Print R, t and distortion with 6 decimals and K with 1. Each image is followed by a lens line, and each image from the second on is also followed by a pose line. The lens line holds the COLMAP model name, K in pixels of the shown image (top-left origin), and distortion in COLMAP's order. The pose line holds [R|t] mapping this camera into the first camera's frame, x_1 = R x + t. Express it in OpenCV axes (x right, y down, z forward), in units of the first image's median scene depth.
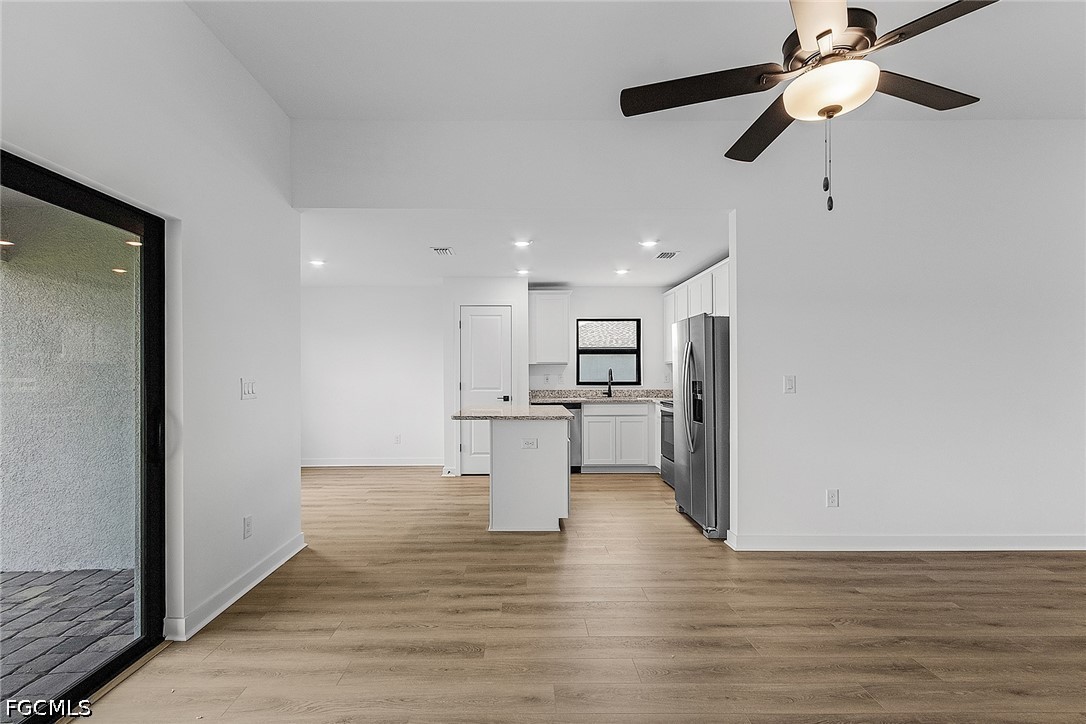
lens RADIAL K [[504.7, 0, 535.2], [0, 504.7, 361.7], [0, 0, 1]] dist [0.005056, -0.000195]
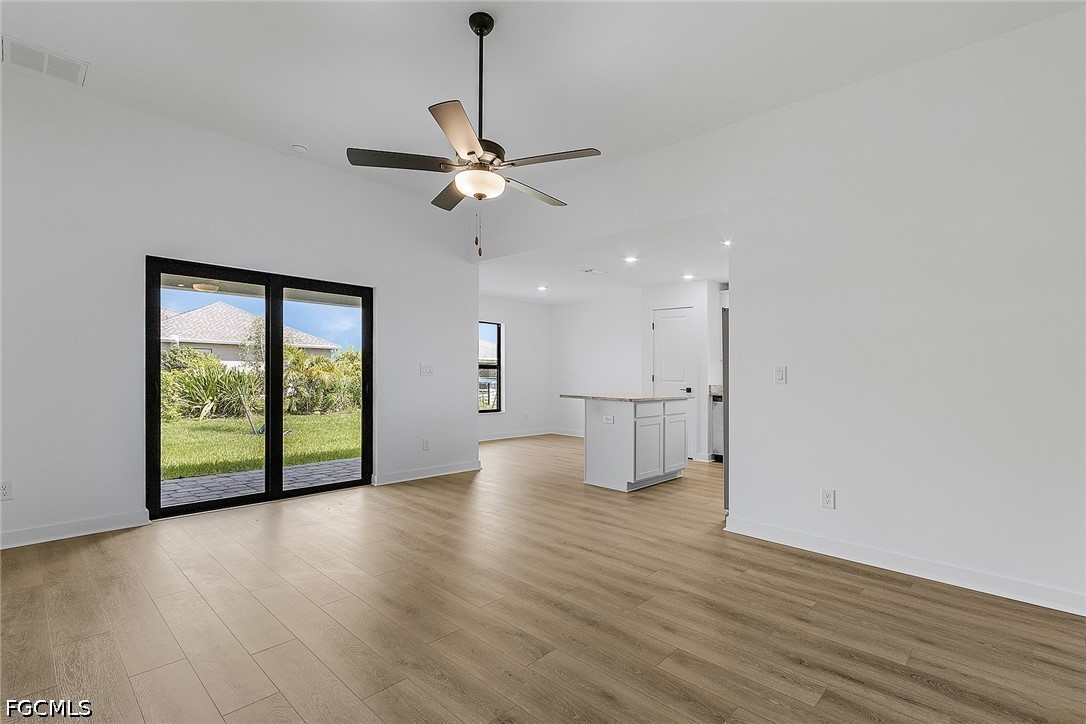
lens RADIAL K [[504.7, 0, 564.2], [0, 504.7, 364.1], [0, 0, 1]] dist [0.005056, -0.000195]
pose [[0.733374, 0.004249, -0.679812, 1.049358], [-0.002522, 0.999991, 0.003529, 0.025740], [0.679820, -0.000873, 0.733378, -0.011295]]
